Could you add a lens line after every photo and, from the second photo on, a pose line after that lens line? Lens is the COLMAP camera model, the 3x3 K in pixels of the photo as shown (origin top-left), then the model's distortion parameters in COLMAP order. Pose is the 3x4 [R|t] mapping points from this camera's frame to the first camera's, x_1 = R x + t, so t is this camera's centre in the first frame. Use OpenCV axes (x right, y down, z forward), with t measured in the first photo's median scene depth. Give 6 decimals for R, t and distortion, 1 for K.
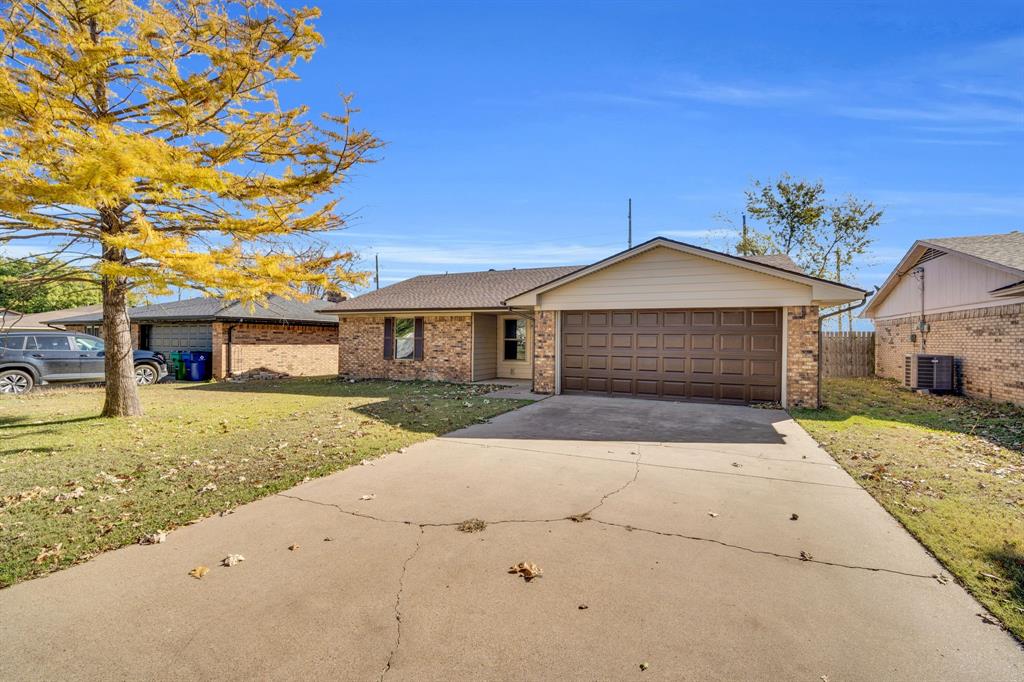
lens RADIAL K [[450.6, 0, 515.6], [0, 450.6, 335.6], [0, 0, 1]] dist [-0.012344, 0.003092]
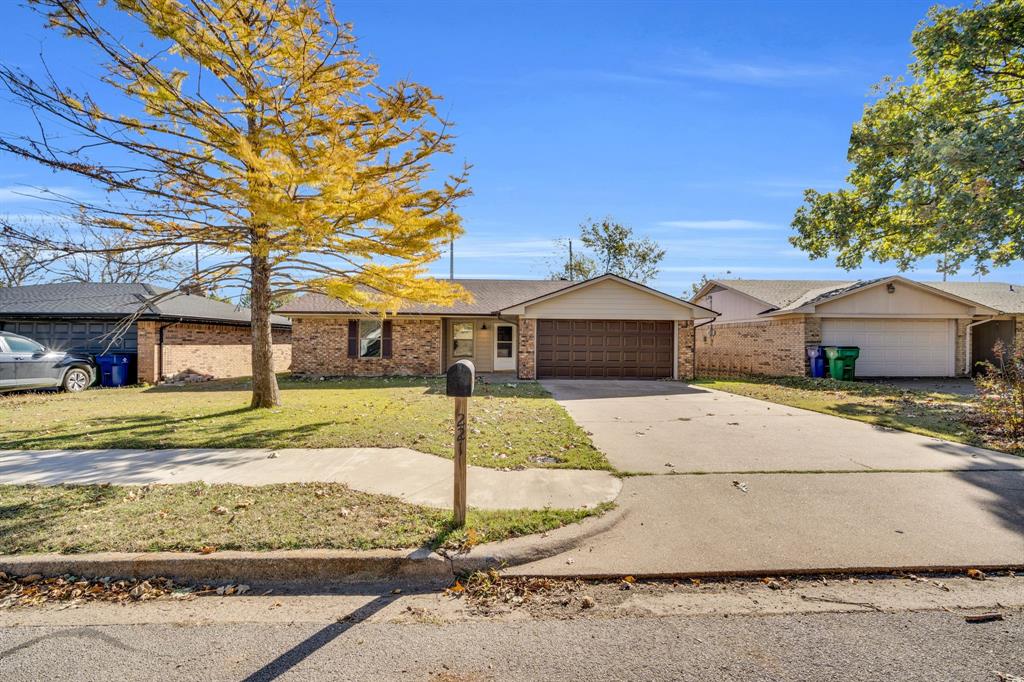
lens RADIAL K [[450.6, 0, 513.0], [0, 450.6, 341.1], [0, 0, 1]] dist [-0.012344, 0.003092]
pose [[0.899383, -0.001337, 0.437160, -0.434303], [-0.003842, 0.999933, 0.010964, -0.001446], [-0.437145, -0.011540, 0.899317, -0.158758]]
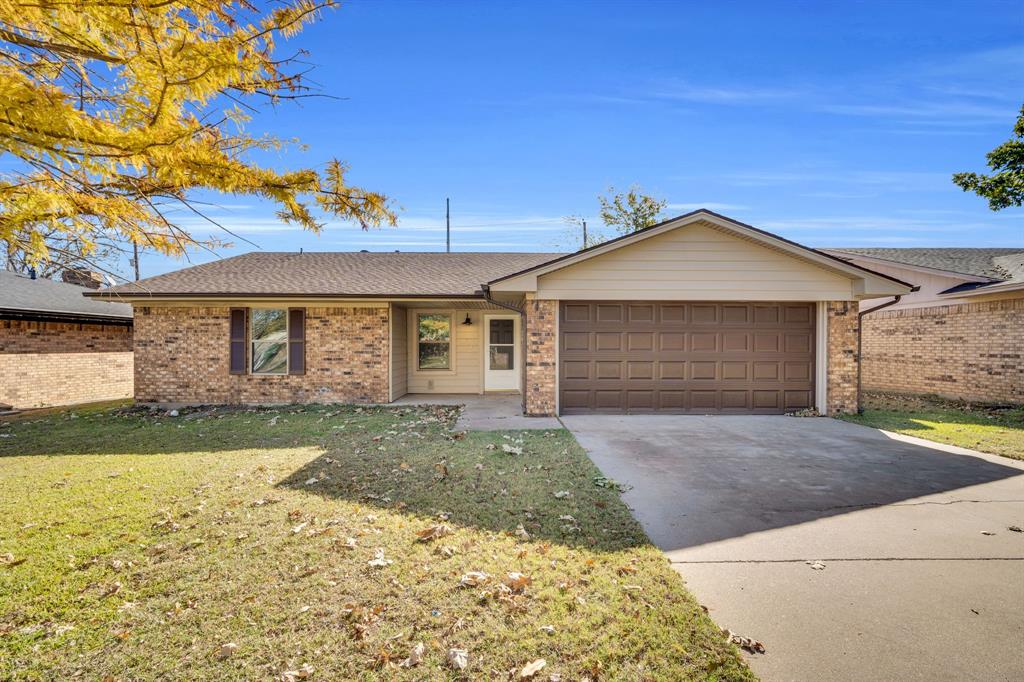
lens RADIAL K [[450.6, 0, 507.9], [0, 450.6, 351.8], [0, 0, 1]] dist [-0.012344, 0.003092]
pose [[0.907194, -0.015436, 0.420429, -0.216421], [0.003875, 0.999591, 0.028338, 0.004844], [-0.420695, -0.024079, 0.906883, 0.285450]]
